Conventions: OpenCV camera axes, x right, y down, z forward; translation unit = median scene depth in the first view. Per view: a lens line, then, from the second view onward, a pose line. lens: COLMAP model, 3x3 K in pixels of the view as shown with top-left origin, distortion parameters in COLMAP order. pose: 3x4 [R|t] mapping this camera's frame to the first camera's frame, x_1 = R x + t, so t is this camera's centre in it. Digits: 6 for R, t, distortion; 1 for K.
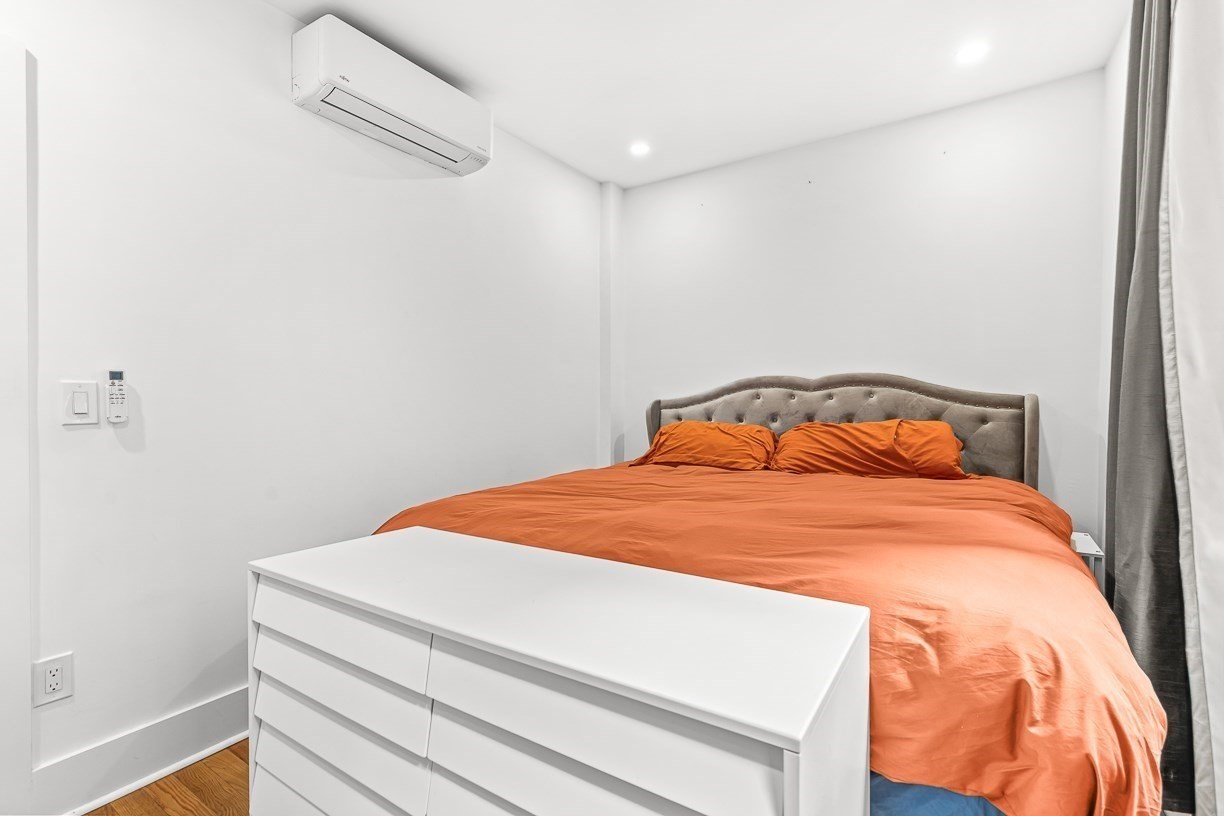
lens RADIAL K [[558.5, 0, 612.0], [0, 558.5, 408.0], [0, 0, 1]] dist [0.002883, 0.000262]
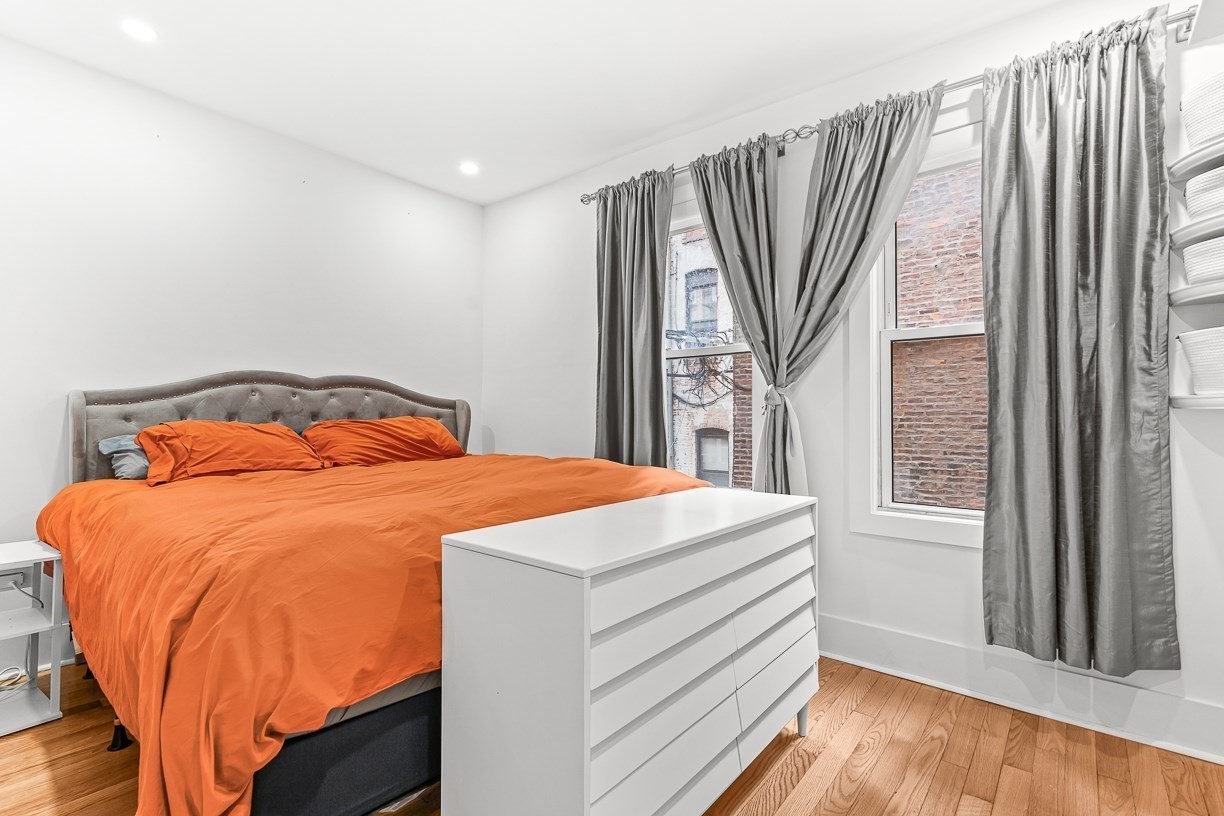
lens RADIAL K [[558.5, 0, 612.0], [0, 558.5, 408.0], [0, 0, 1]] dist [0.002883, 0.000262]
pose [[0.107760, 0.016946, 0.994033, -0.622578], [-0.003633, 0.999855, -0.016651, 0.018545], [-0.994170, -0.001817, 0.107805, 0.363545]]
